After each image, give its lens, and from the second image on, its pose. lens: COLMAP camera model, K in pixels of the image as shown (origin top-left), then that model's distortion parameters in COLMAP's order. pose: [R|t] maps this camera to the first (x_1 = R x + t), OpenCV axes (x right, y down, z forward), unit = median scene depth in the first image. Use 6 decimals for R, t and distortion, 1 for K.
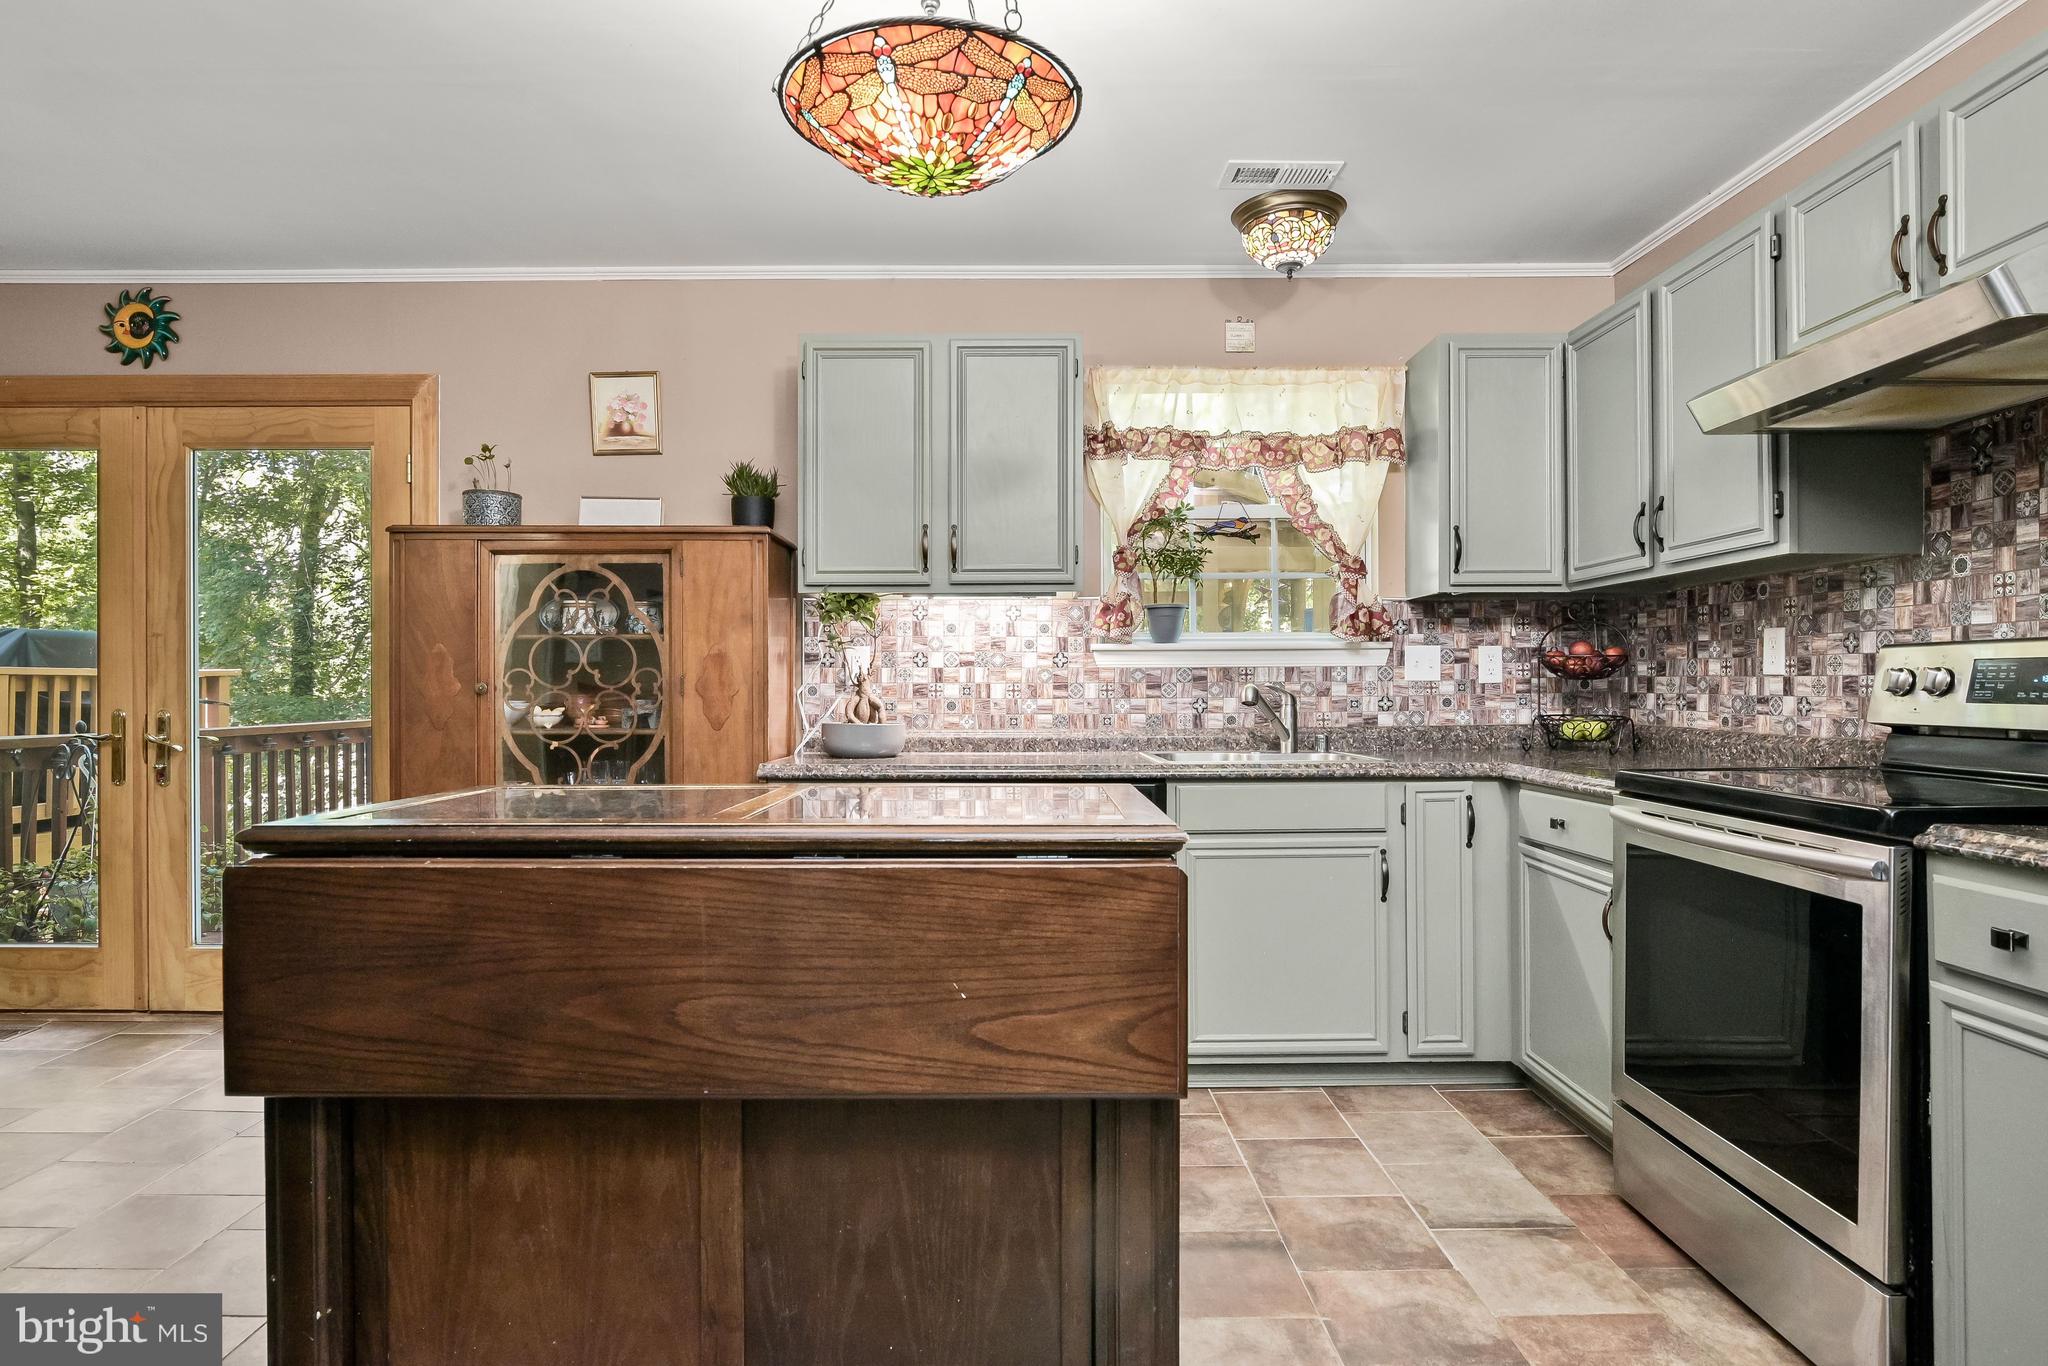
lens RADIAL K [[1102.4, 0, 1019.1], [0, 1102.4, 687.7], [0, 0, 1]] dist [-0.014404, -0.000989]
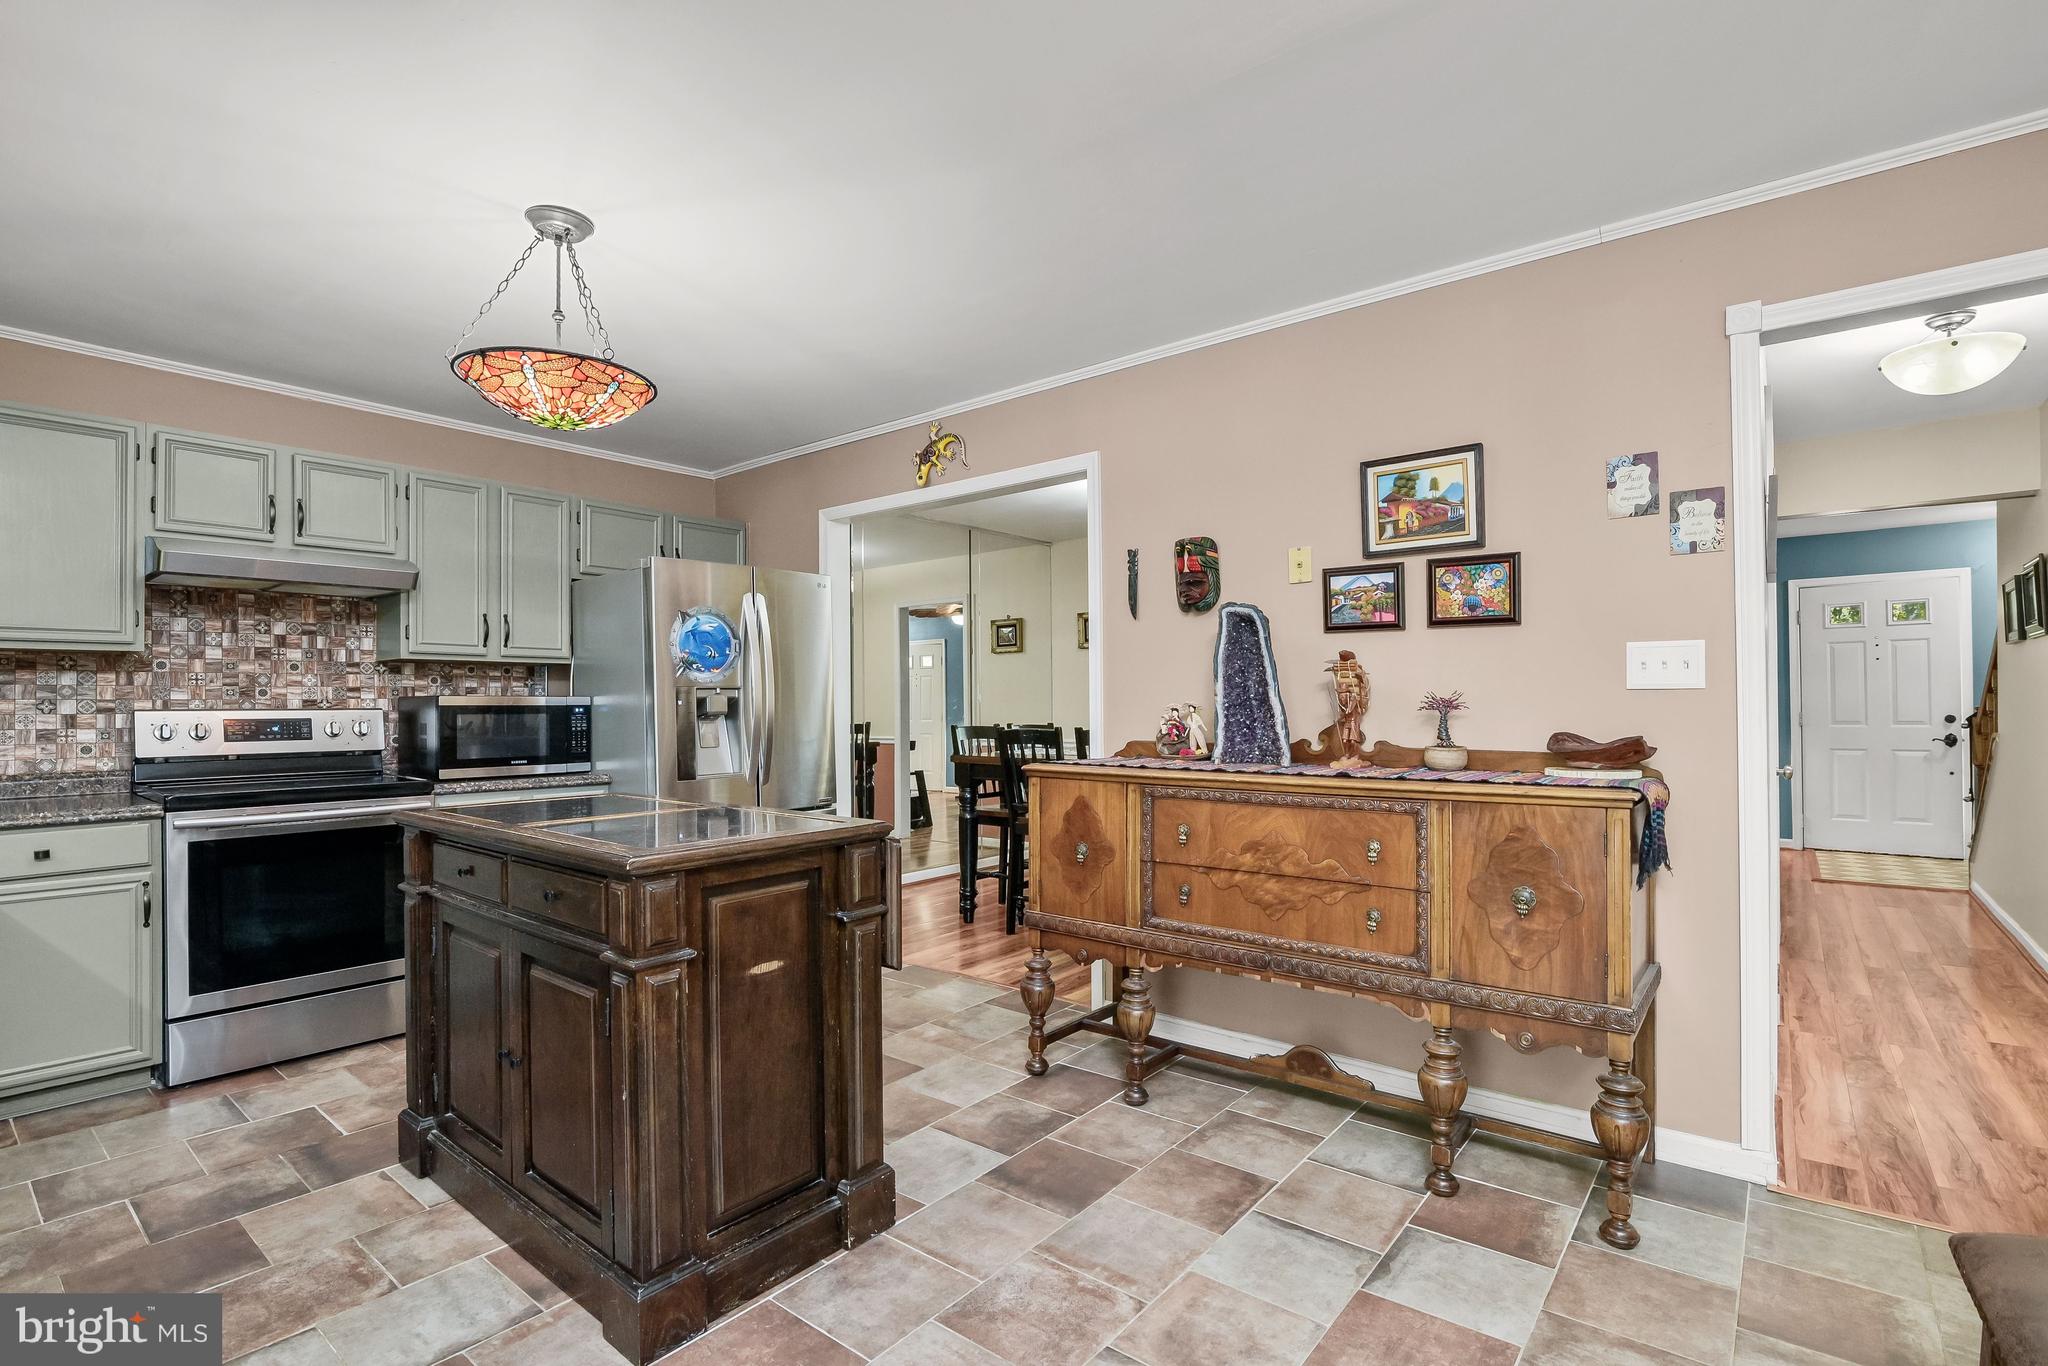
lens RADIAL K [[952.0, 0, 1029.7], [0, 952.0, 697.3], [0, 0, 1]] dist [-0.024474, 0.001567]
pose [[-0.778181, 0.011160, 0.627941, -0.842992], [0.008328, 0.999938, -0.007451, -0.027753], [-0.627985, -0.000569, -0.778226, 0.936509]]
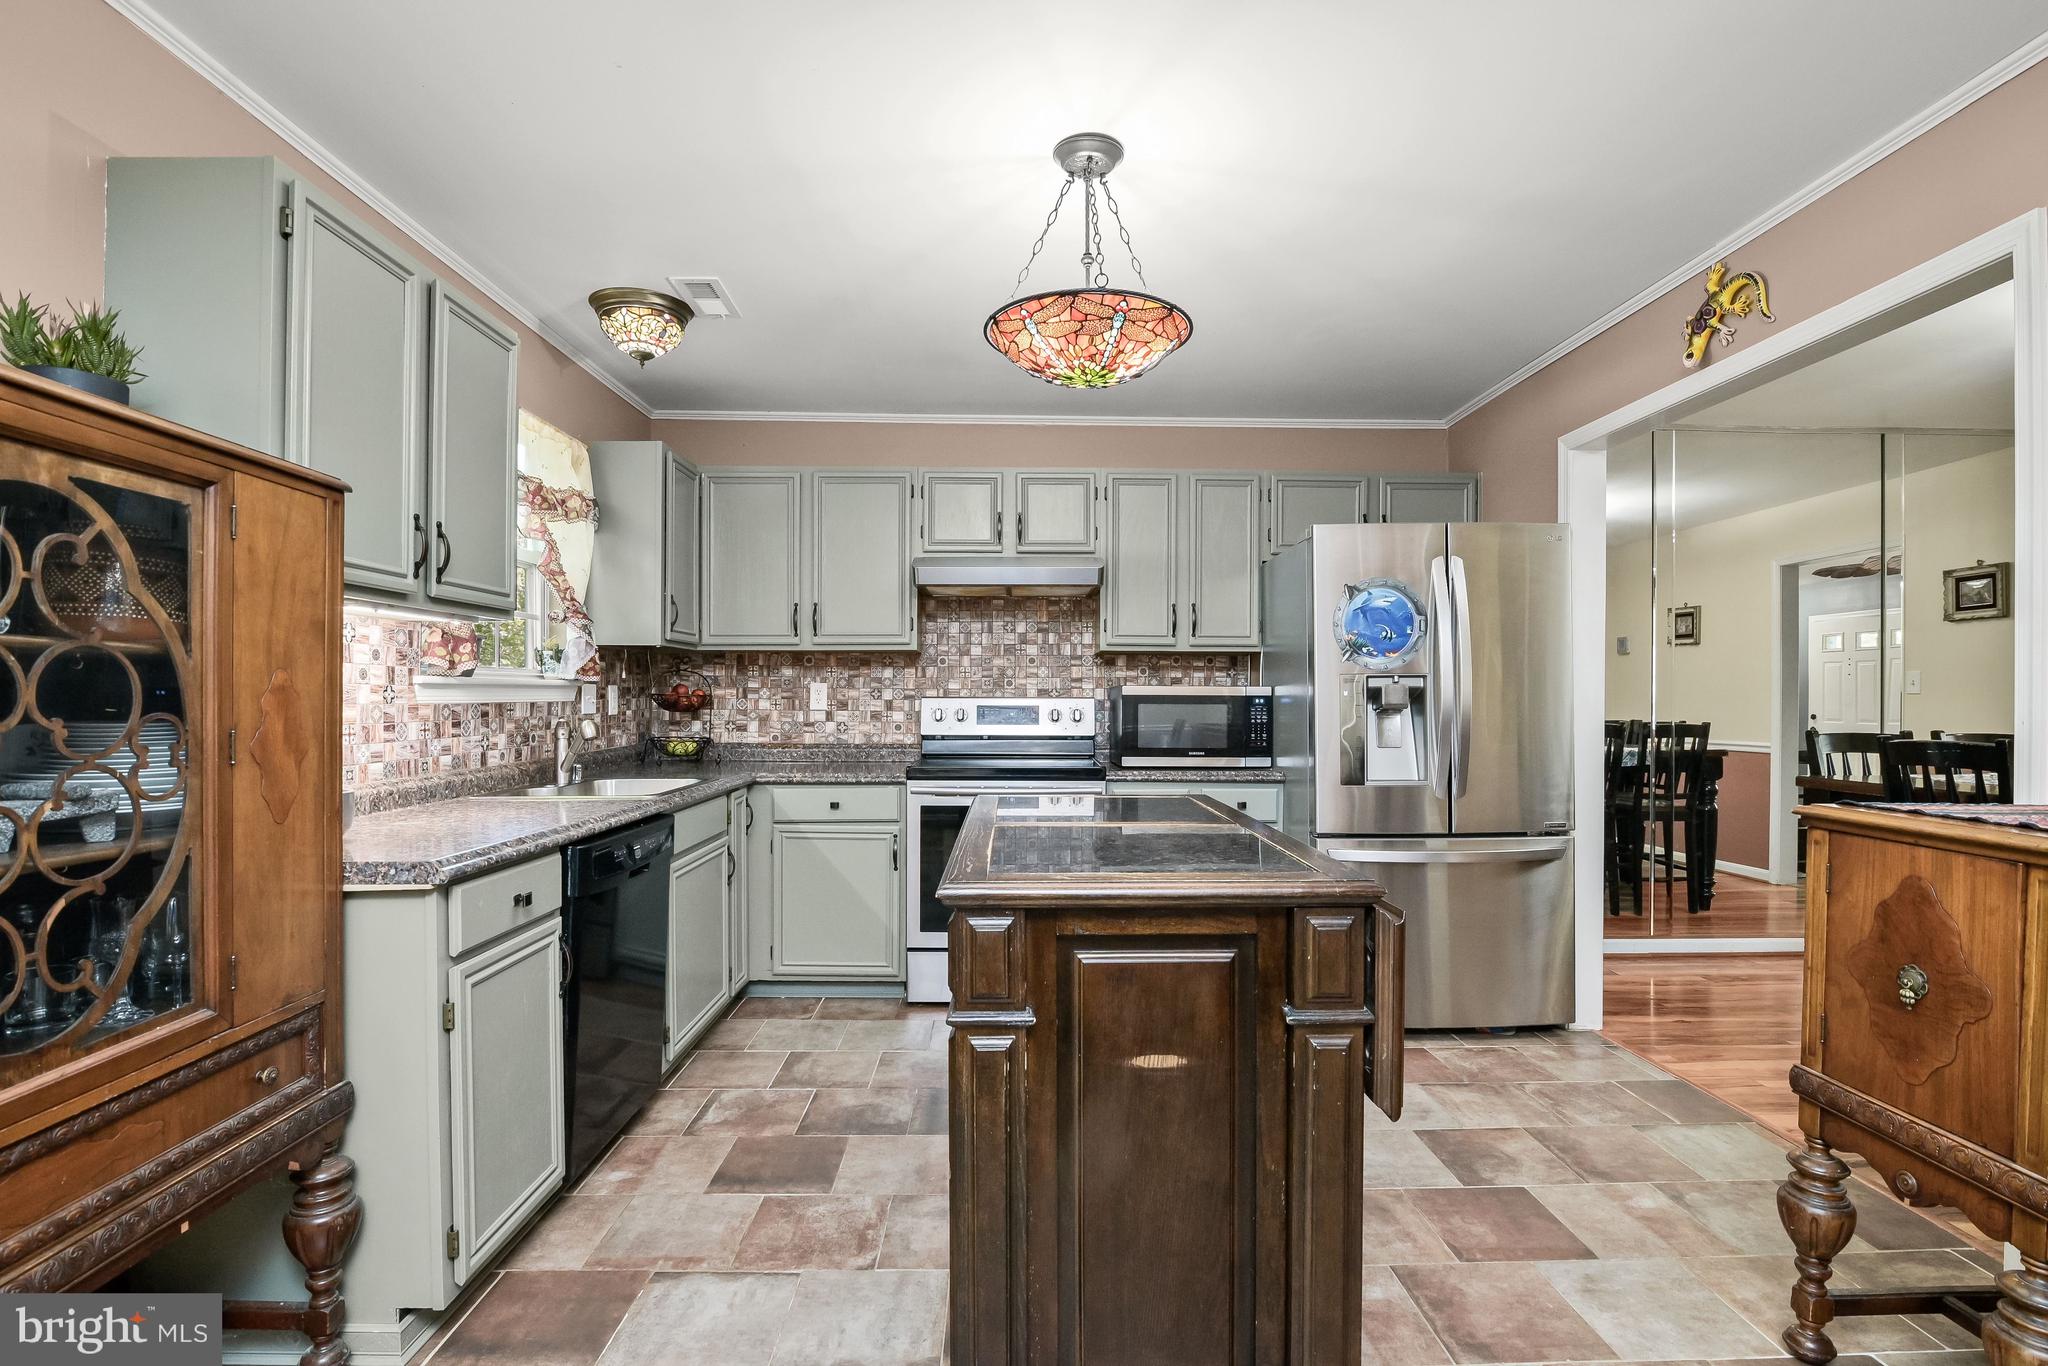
lens RADIAL K [[952.0, 0, 1022.1], [0, 952.0, 704.5], [0, 0, 1]] dist [-0.024474, 0.001567]
pose [[-0.011854, -0.004246, 0.999921, -0.756072], [-0.002513, 0.999988, 0.004217, -0.024848], [-0.999927, -0.002463, -0.011865, 0.627198]]
